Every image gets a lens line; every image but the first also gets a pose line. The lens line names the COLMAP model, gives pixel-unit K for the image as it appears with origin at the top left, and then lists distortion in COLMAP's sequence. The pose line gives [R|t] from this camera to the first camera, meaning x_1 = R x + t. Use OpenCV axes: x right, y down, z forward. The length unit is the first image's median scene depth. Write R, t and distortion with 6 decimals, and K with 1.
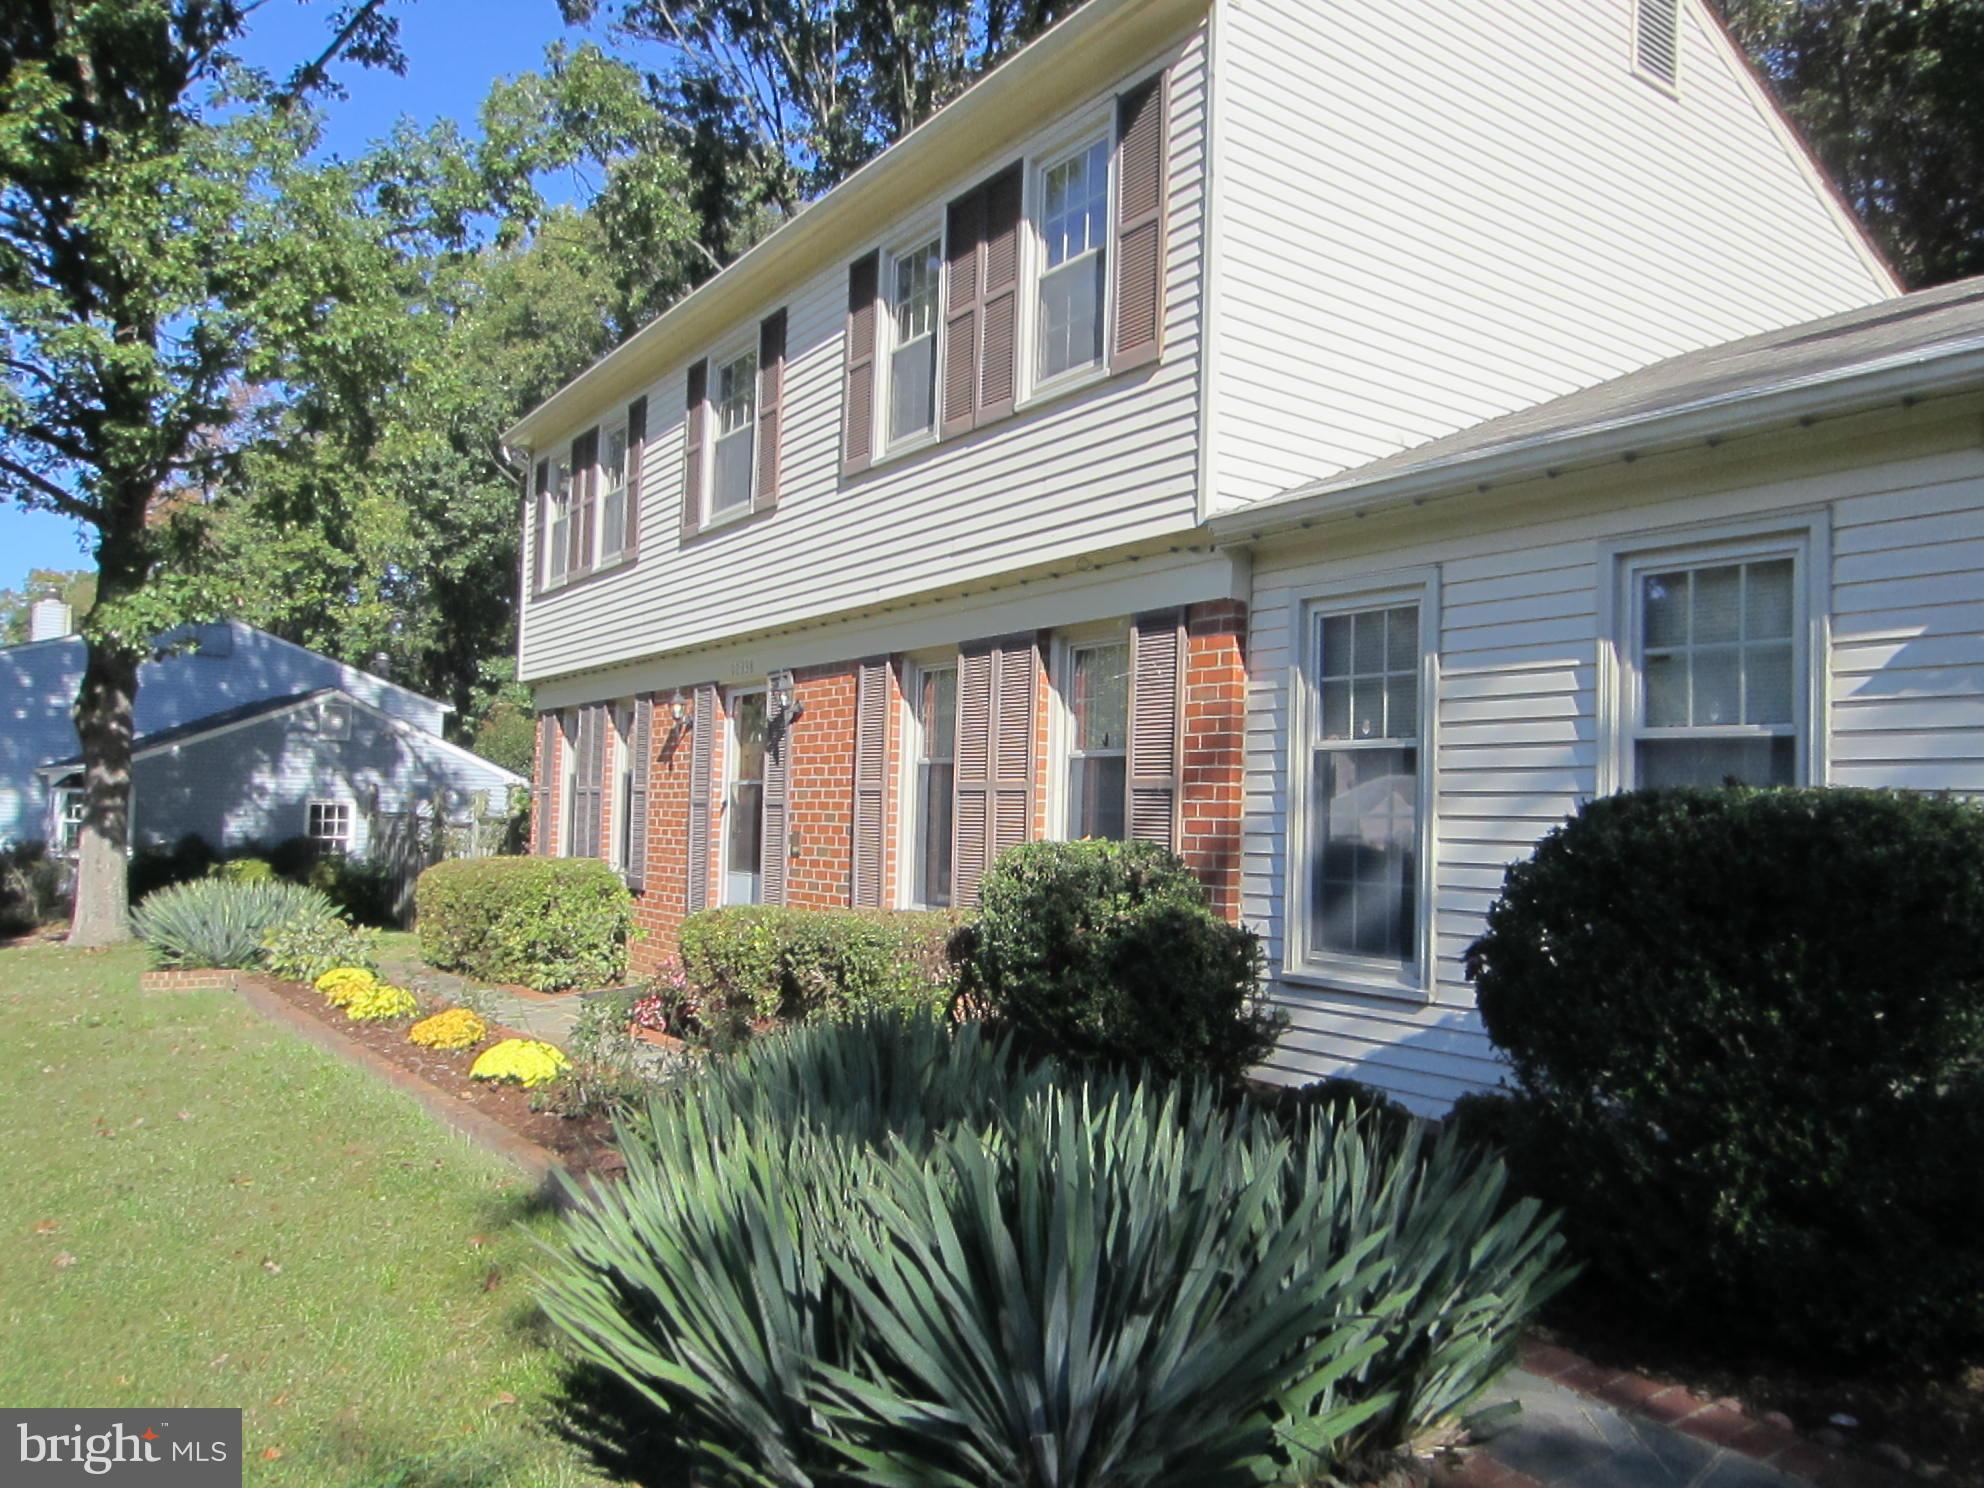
lens RADIAL K [[1431.8, 0, 992.0], [0, 1431.8, 744.0], [0, 0, 1]] dist [-0.035311, 0.000445]
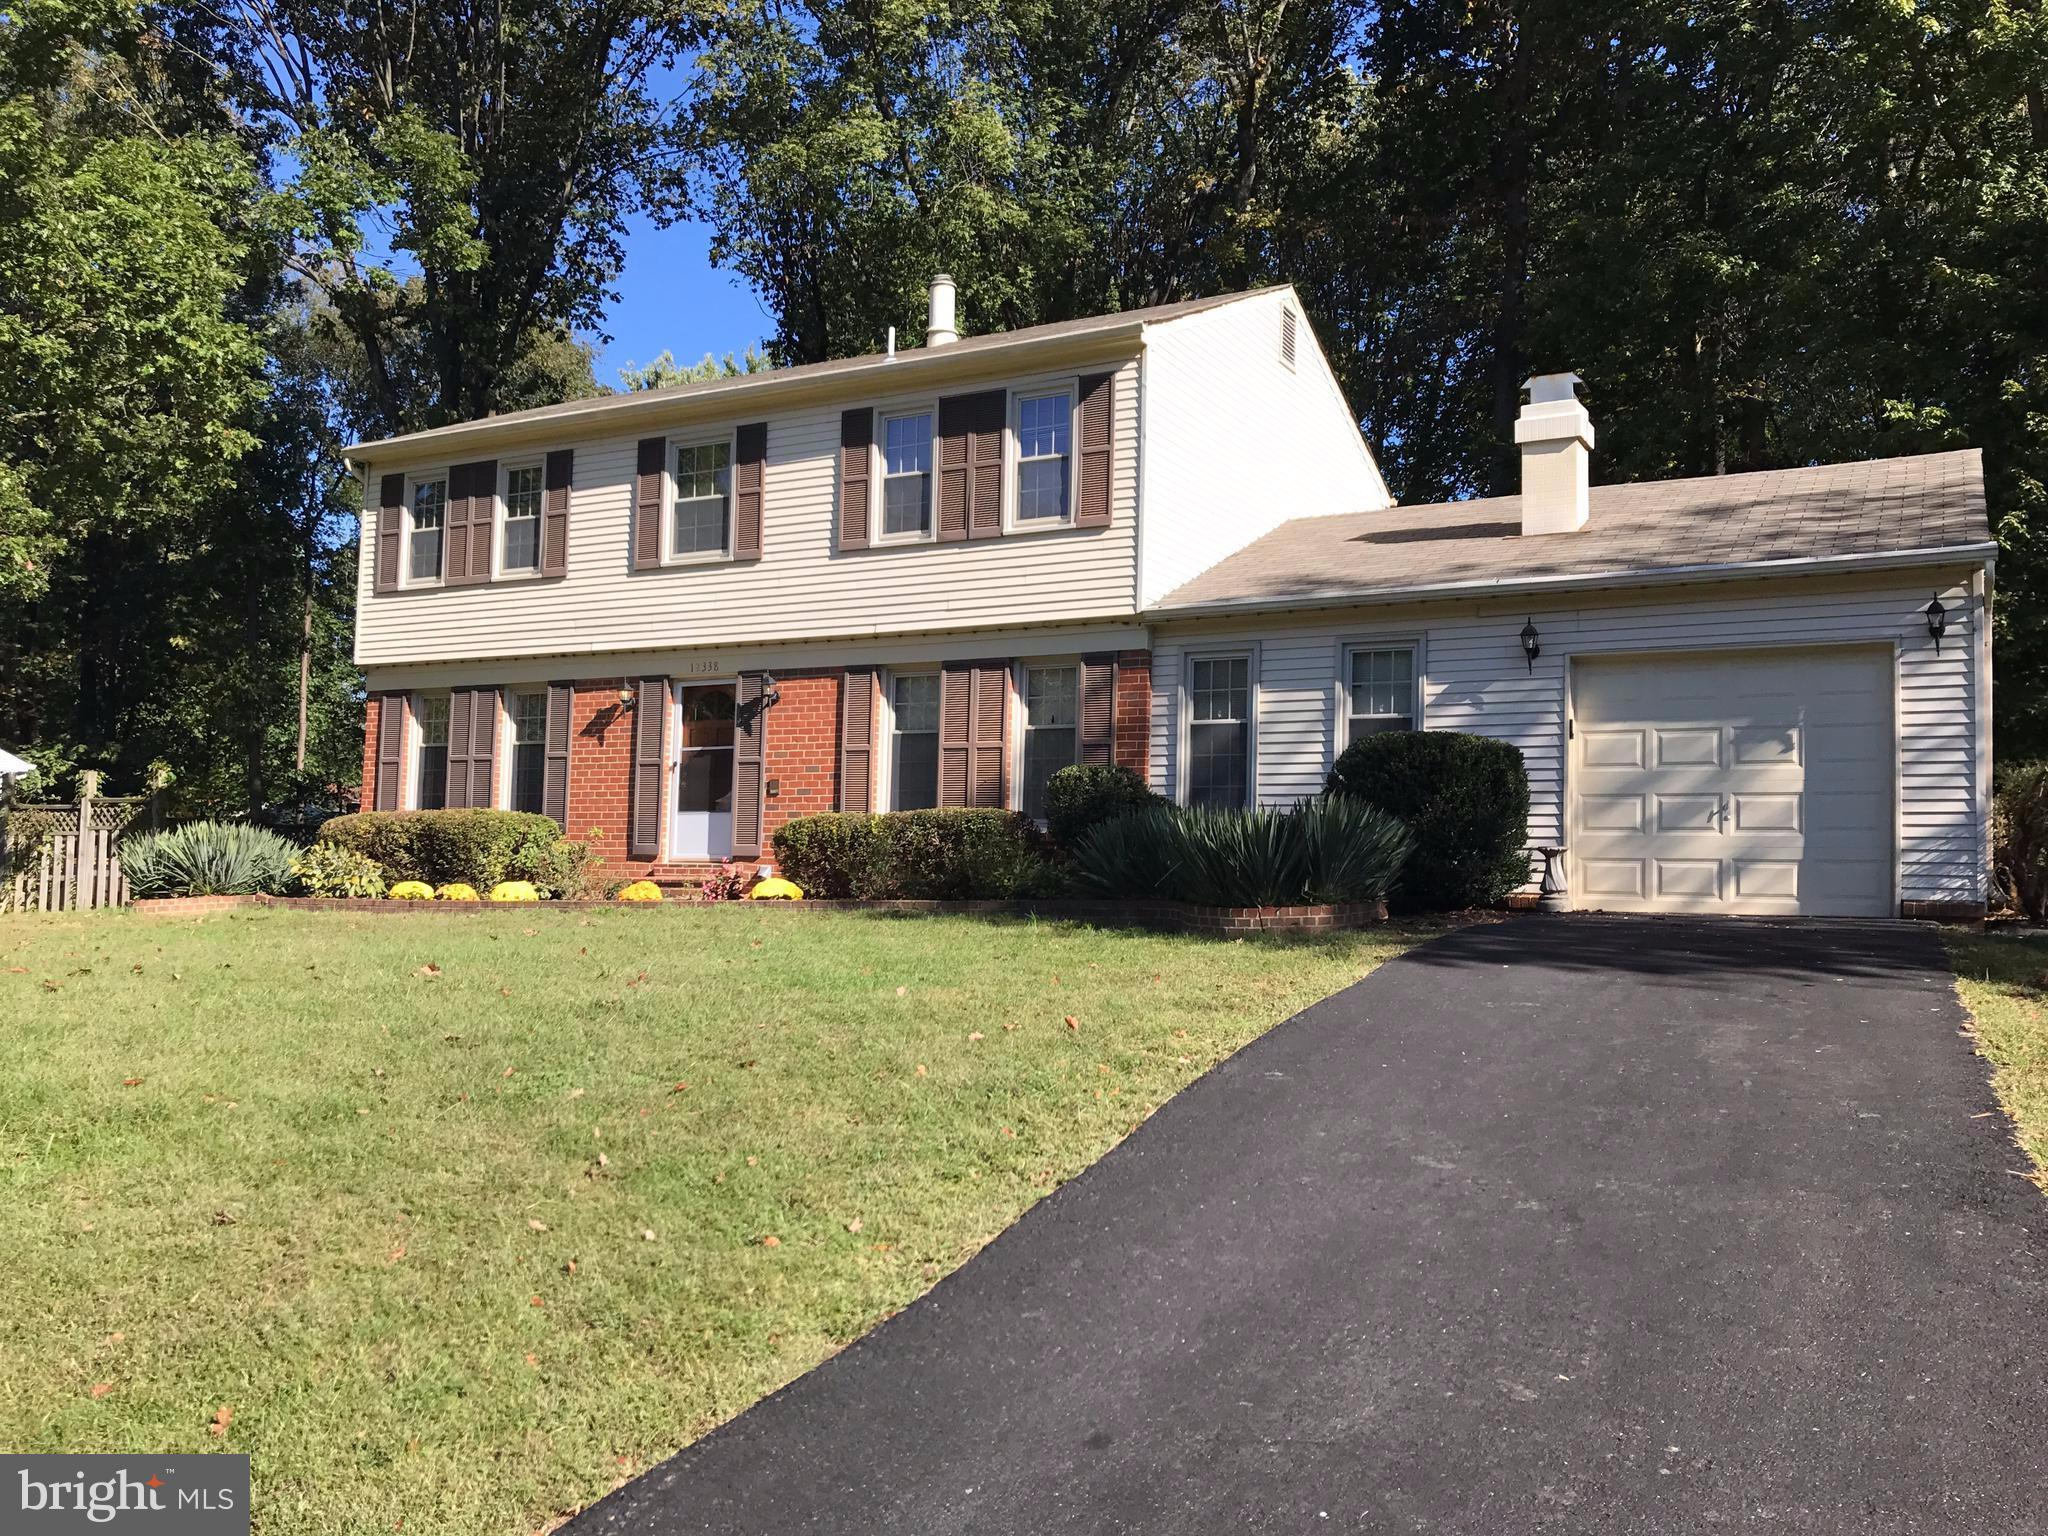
lens RADIAL K [[1694.4, 0, 1029.4], [0, 1694.4, 810.3], [0, 0, 1]] dist [0.038316, -0.001872]
pose [[0.896744, 0.011288, 0.442405, -0.914192], [-0.019986, 0.999688, 0.015003, 0.082255], [-0.442098, -0.022295, 0.896690, -0.955013]]
